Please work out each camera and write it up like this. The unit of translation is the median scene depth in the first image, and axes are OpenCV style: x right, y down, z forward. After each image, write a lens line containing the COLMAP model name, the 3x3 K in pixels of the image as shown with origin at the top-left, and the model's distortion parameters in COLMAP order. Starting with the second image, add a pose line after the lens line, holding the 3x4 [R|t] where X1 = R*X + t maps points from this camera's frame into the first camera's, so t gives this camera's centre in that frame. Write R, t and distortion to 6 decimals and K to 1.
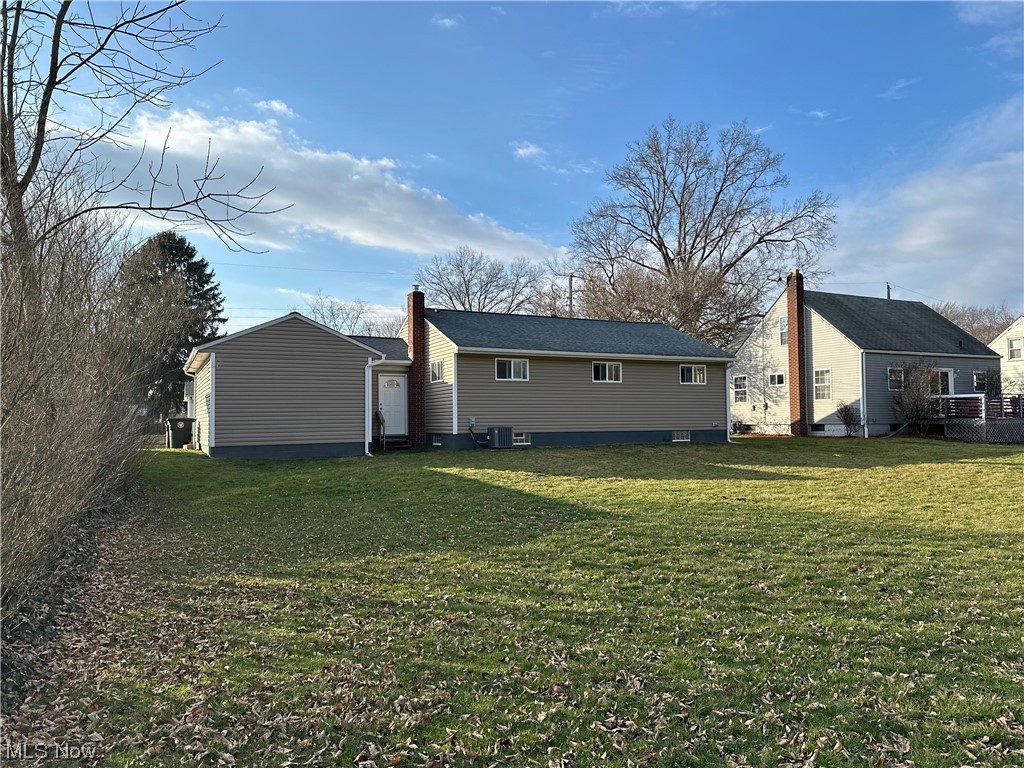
lens RADIAL K [[714.2, 0, 515.2], [0, 714.2, 387.6], [0, 0, 1]] dist [0.070495, -0.081402]
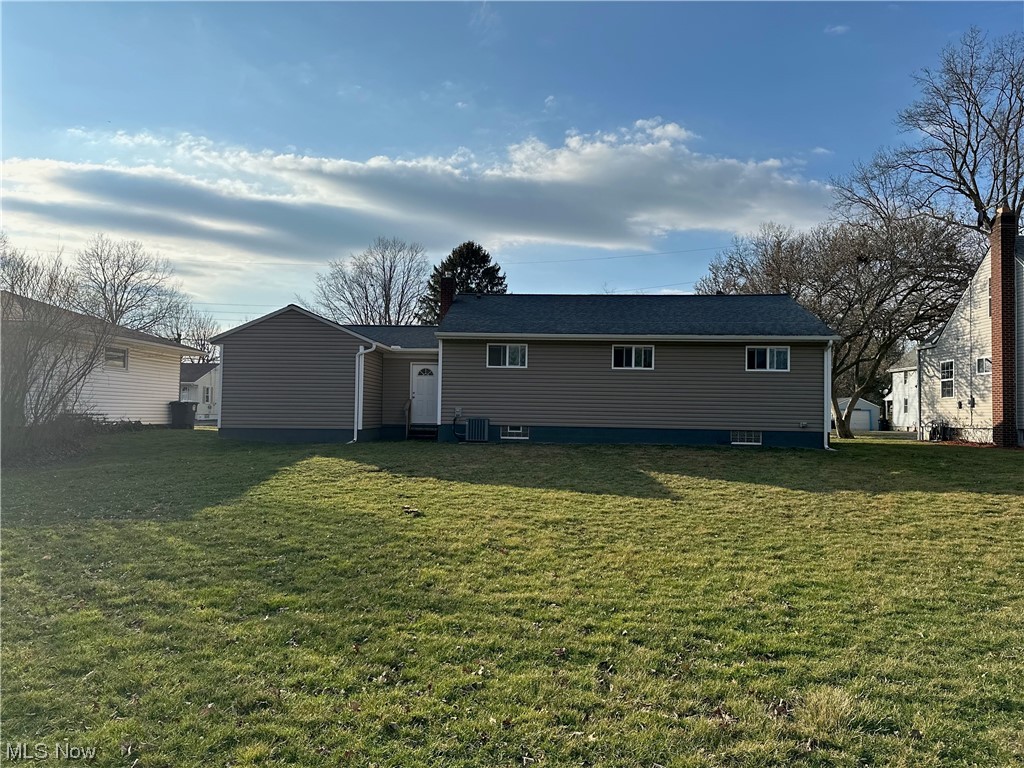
lens RADIAL K [[714.2, 0, 512.2], [0, 714.2, 380.2], [0, 0, 1]] dist [0.070495, -0.081402]
pose [[0.866761, -0.000507, -0.498723, 0.388407], [-0.000781, 0.999997, -0.002373, 0.006868], [0.498723, 0.002446, 0.866758, 0.188523]]
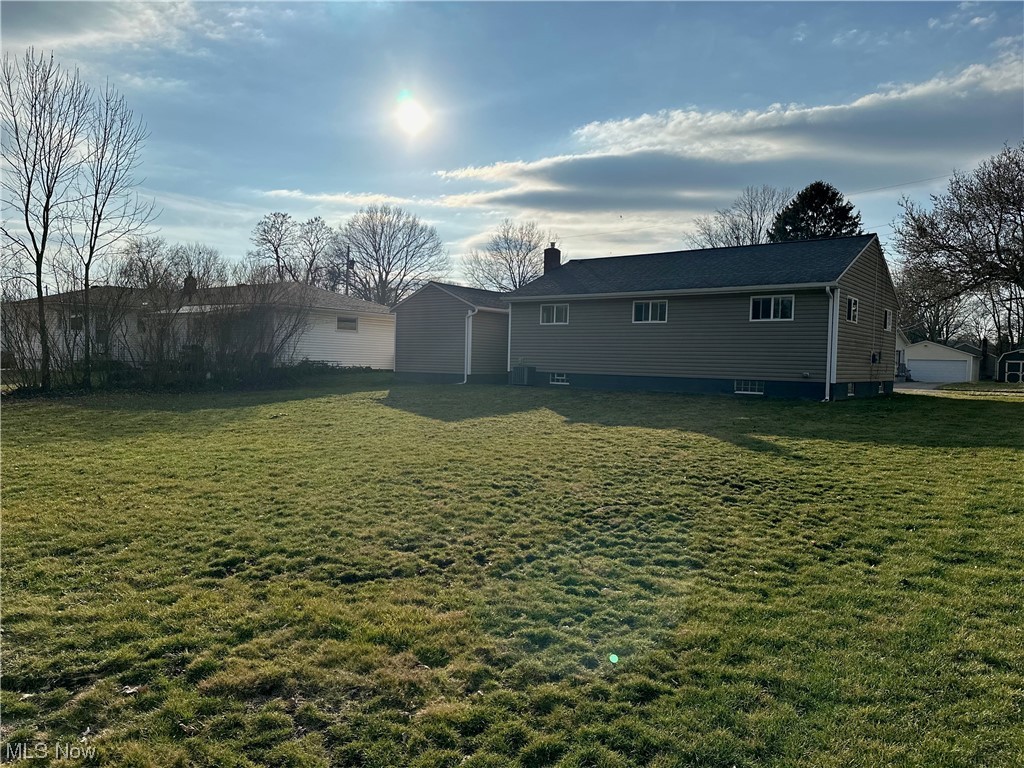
lens RADIAL K [[714.2, 0, 508.9], [0, 714.2, 391.6], [0, 0, 1]] dist [0.070495, -0.081402]
pose [[0.429996, 0.059000, -0.900901, 0.808708], [0.012942, 0.997357, 0.071495, 0.011468], [0.902738, -0.042402, 0.428096, 0.405726]]
